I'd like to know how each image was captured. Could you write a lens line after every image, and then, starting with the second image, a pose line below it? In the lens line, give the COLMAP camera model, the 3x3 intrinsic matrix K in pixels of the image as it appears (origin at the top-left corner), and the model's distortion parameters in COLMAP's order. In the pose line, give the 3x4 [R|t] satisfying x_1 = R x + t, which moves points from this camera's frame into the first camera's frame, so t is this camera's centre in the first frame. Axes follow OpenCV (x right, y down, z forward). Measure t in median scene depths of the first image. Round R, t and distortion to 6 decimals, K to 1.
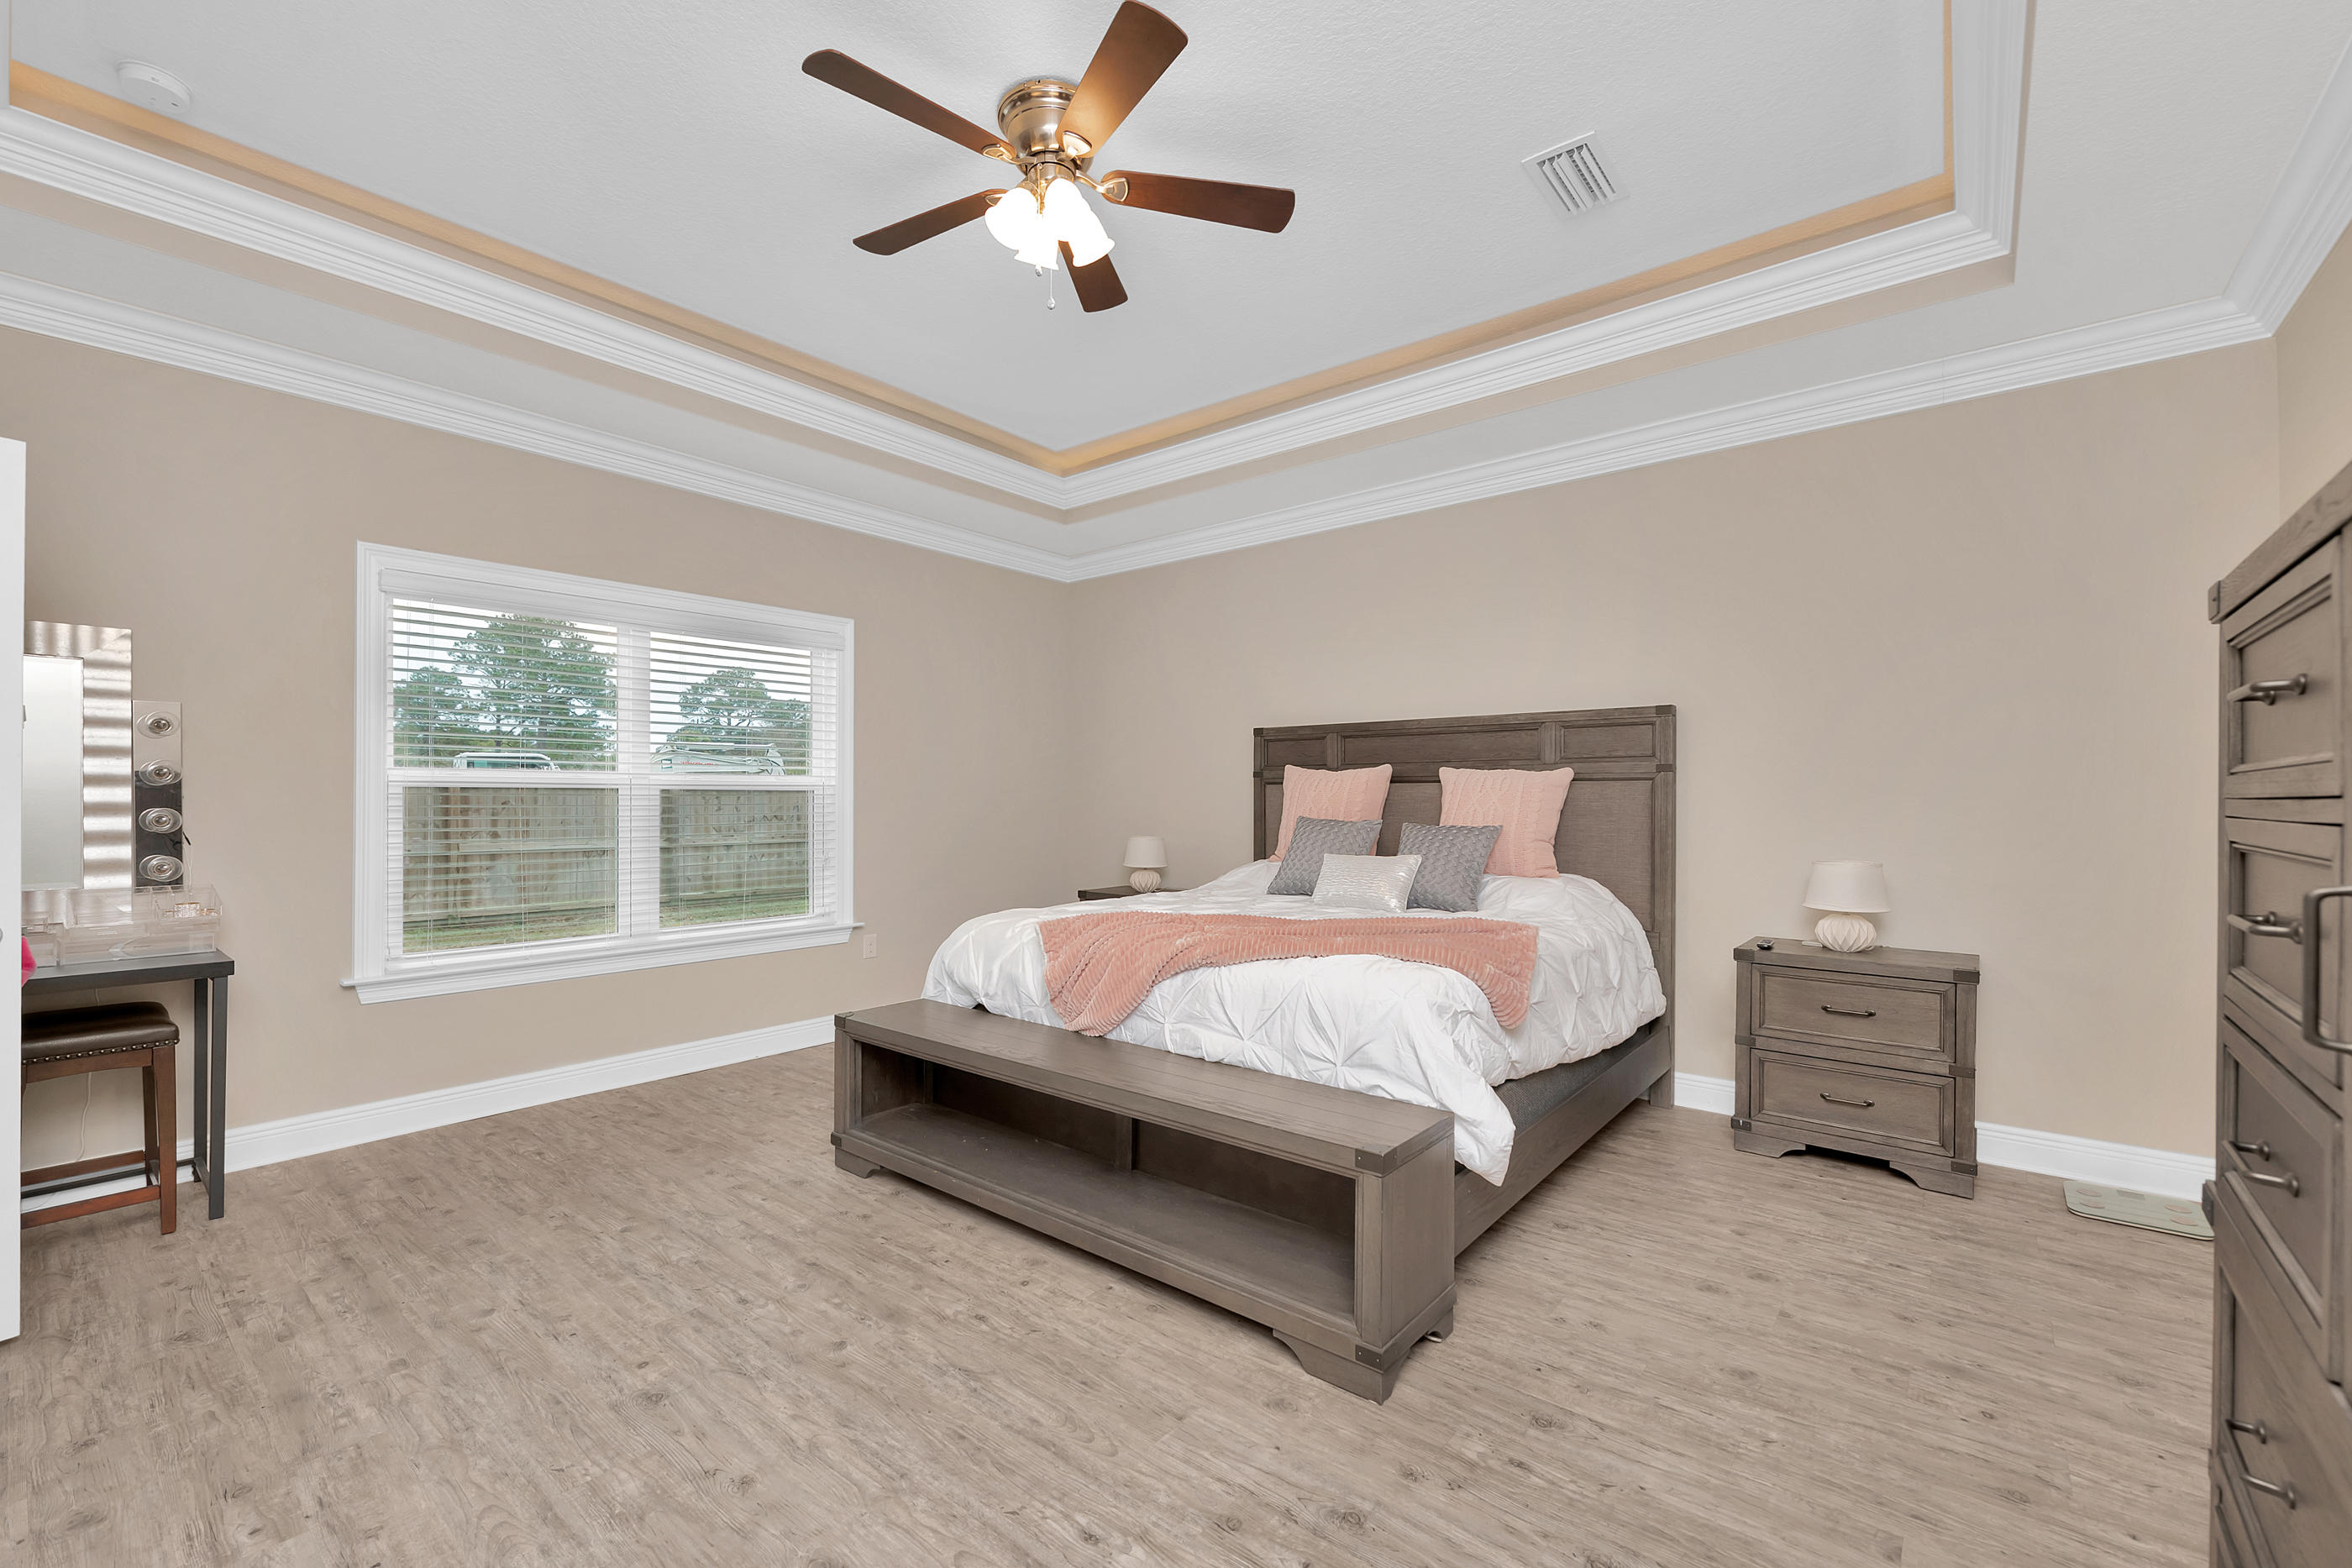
lens RADIAL K [[946.3, 0, 1181.1], [0, 946.3, 786.1], [0, 0, 1]] dist [0.000849, -0.004249]
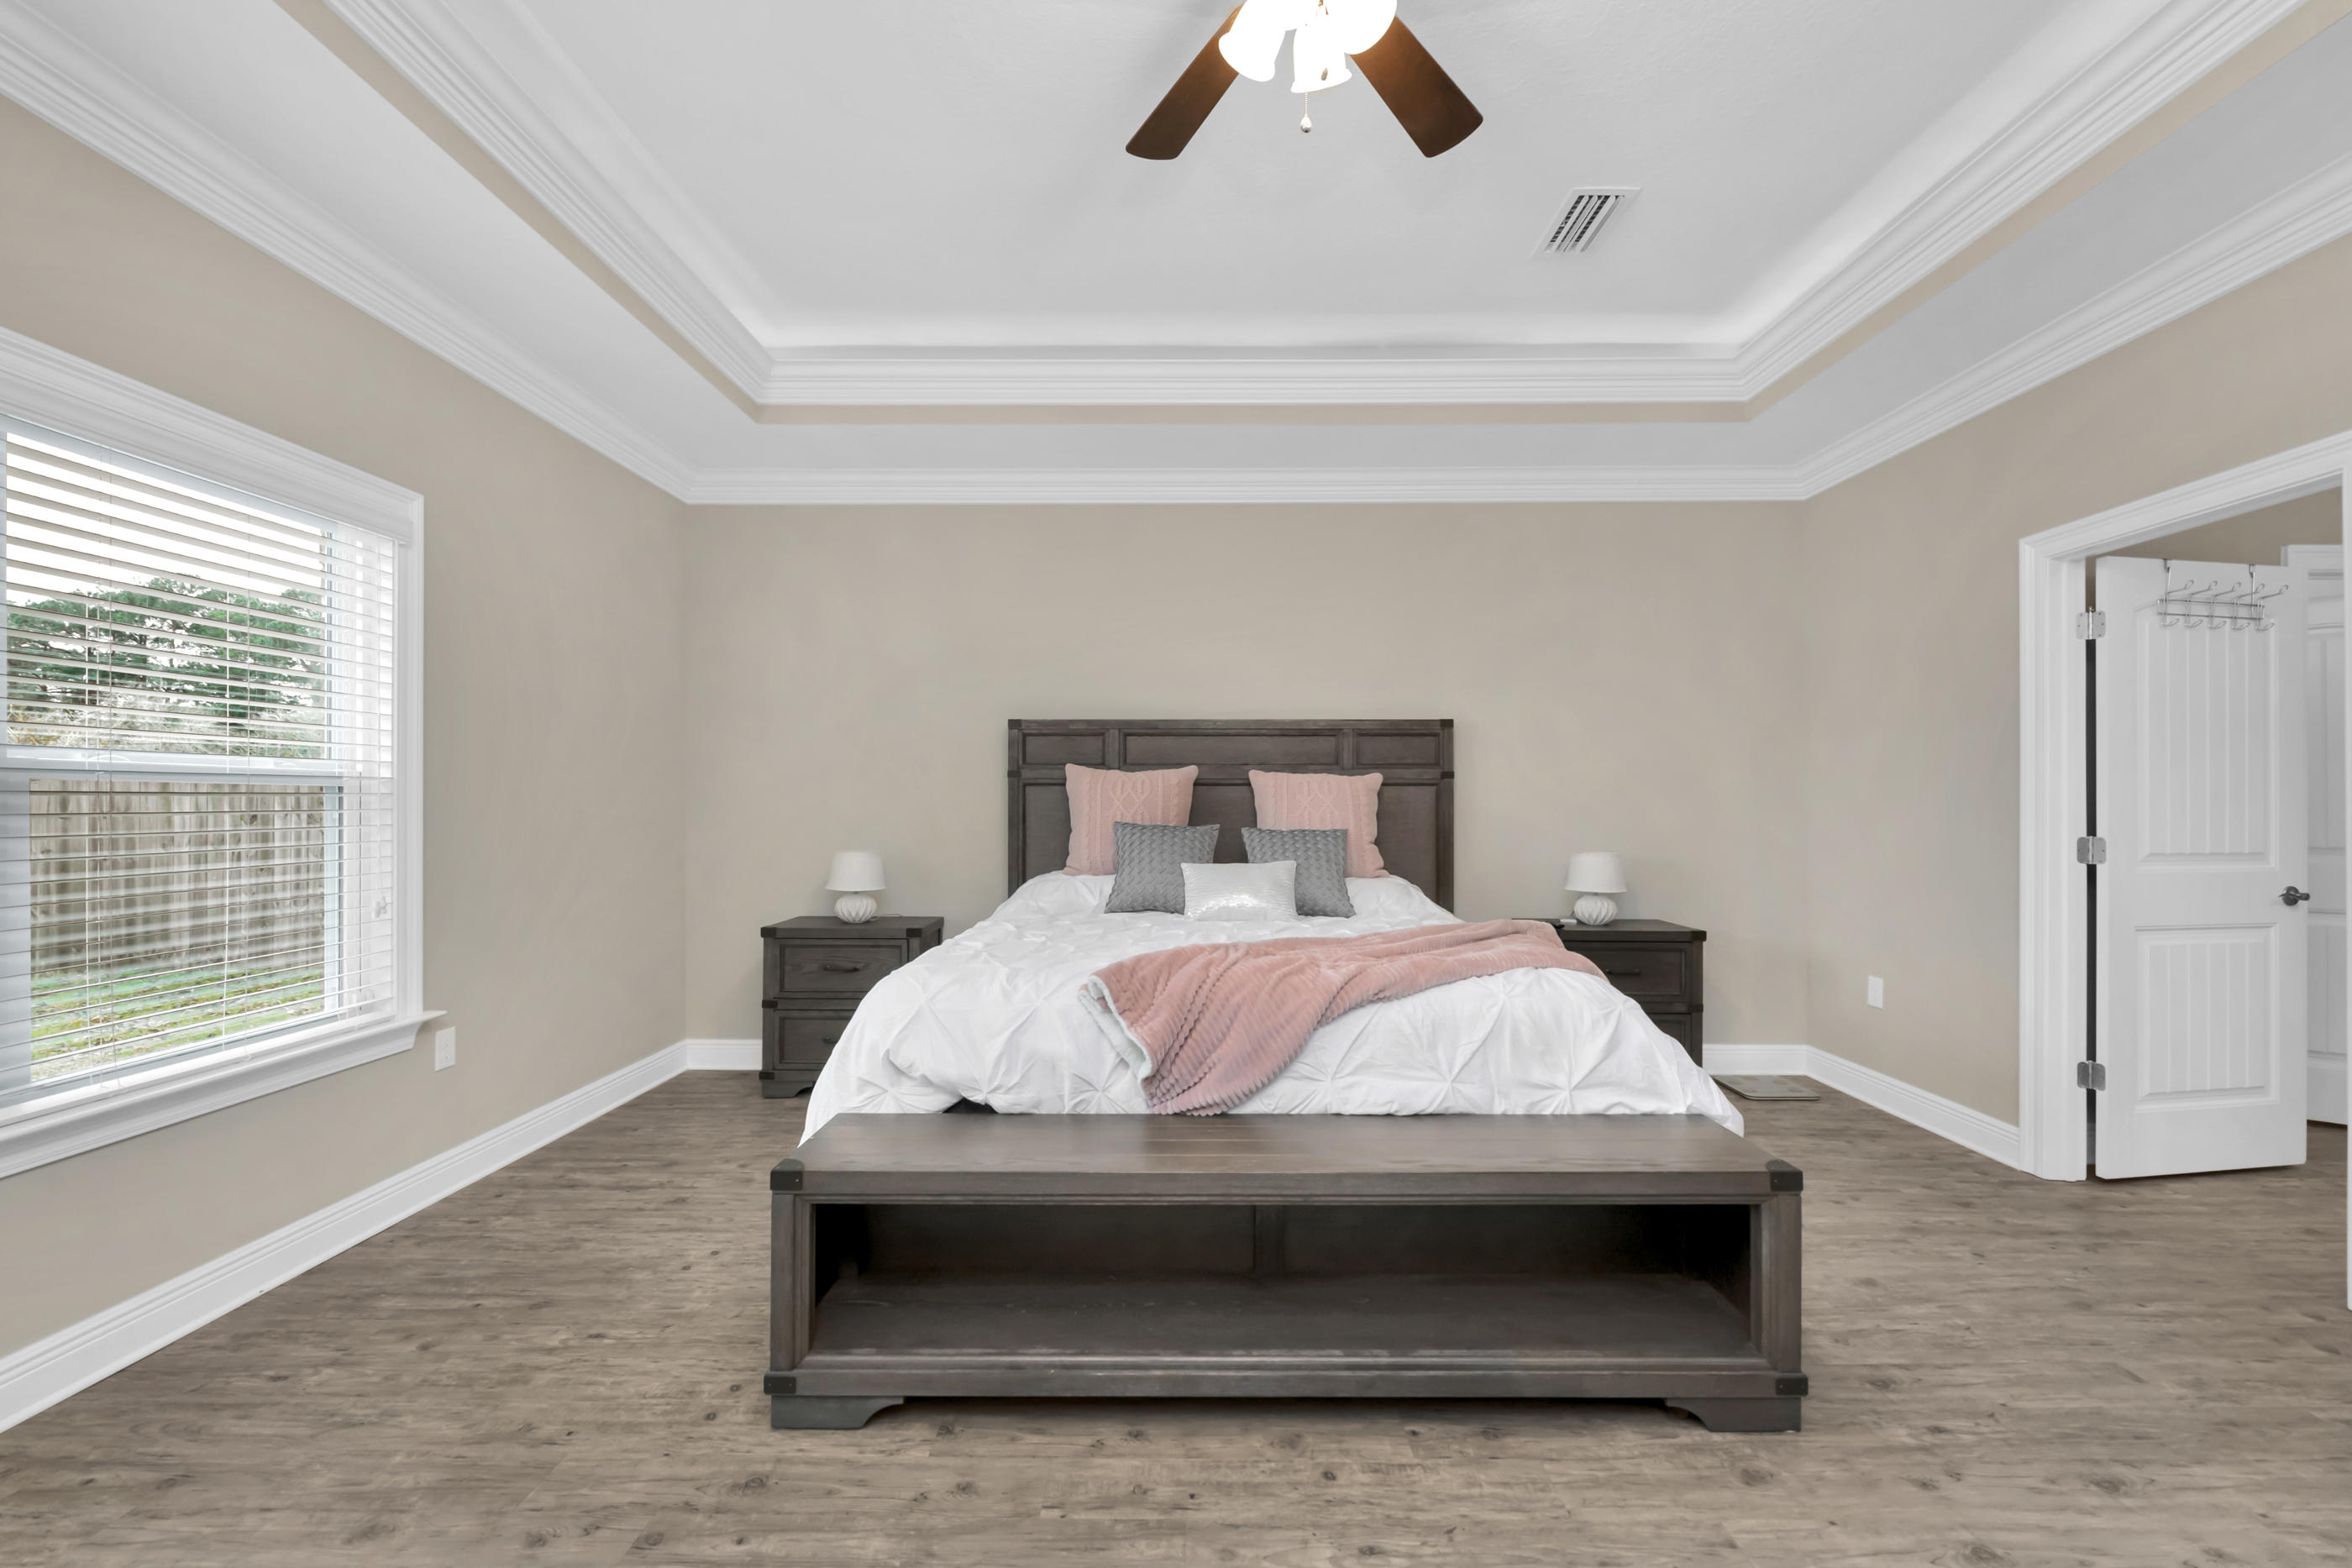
lens RADIAL K [[946.3, 0, 1179.2], [0, 946.3, 792.7], [0, 0, 1]] dist [0.000849, -0.004249]
pose [[0.783301, 0.007590, 0.621596, -0.446138], [-0.008491, 0.999963, -0.001511, 0.006256], [-0.621584, -0.004095, 0.783337, 0.324634]]
